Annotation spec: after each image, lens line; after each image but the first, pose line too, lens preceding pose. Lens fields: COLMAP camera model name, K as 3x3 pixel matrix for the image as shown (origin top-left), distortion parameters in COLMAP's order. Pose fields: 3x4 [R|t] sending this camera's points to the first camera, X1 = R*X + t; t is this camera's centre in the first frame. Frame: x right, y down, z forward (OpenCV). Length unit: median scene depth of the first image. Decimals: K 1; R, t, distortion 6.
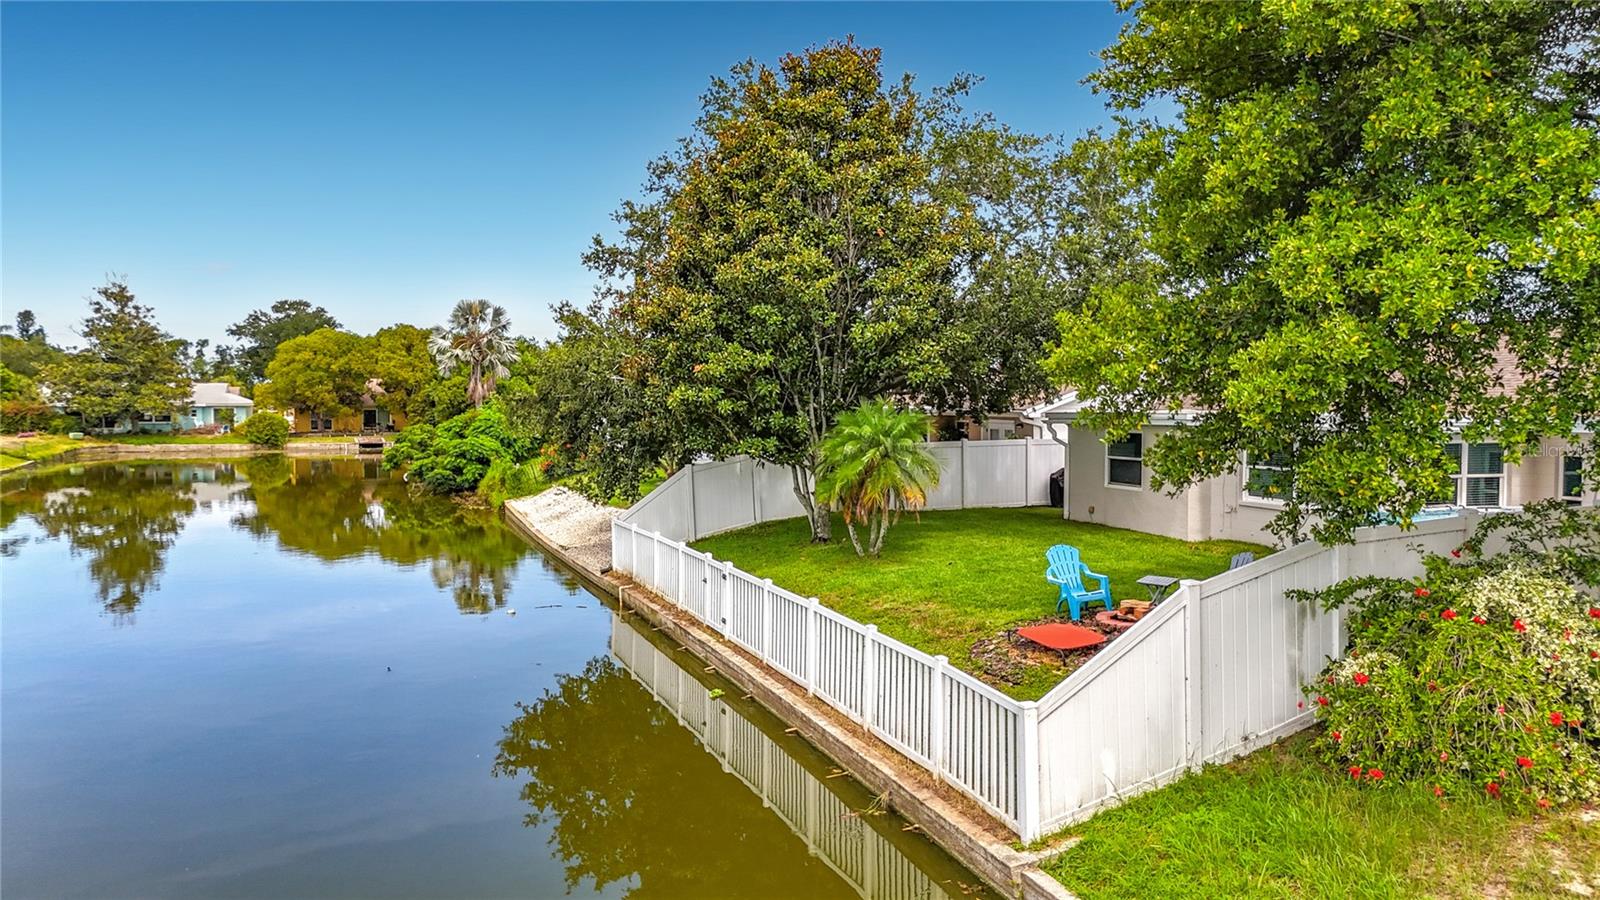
lens RADIAL K [[1199.2, 0, 800.0], [0, 1199.2, 450.0], [0, 0, 1]] dist [0.071469, -0.066457]
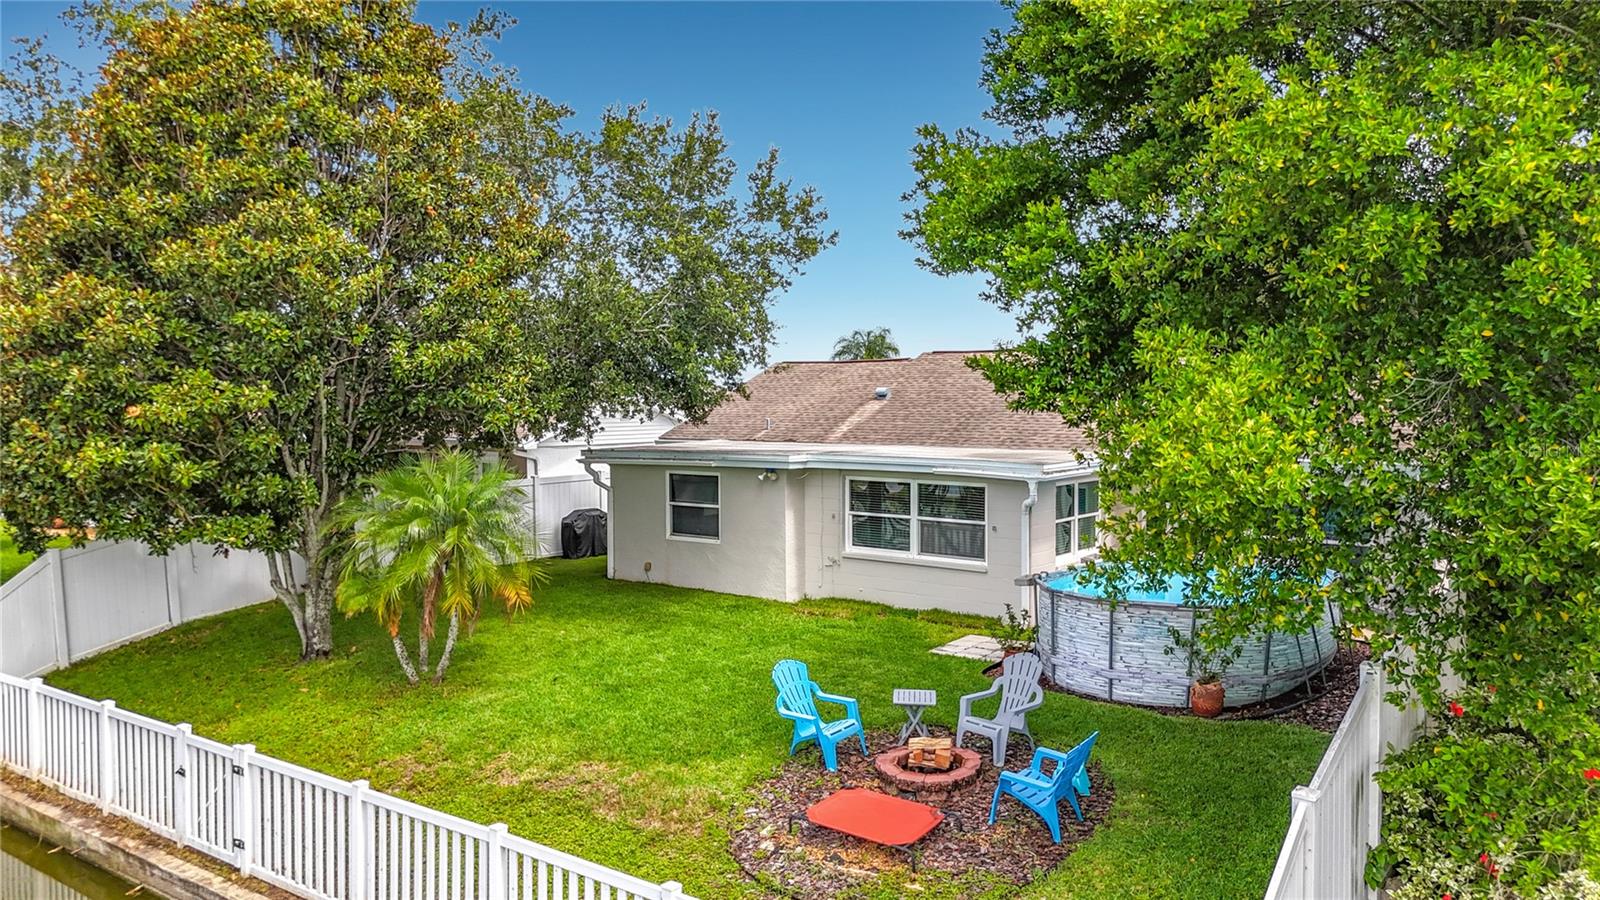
lens RADIAL K [[1199.2, 0, 800.0], [0, 1199.2, 450.0], [0, 0, 1]] dist [0.071469, -0.066457]
pose [[0.849271, -0.032596, 0.526950, -0.120804], [0.031282, 0.999445, 0.011408, -0.044266], [-0.527029, 0.006796, 0.849820, 0.296451]]
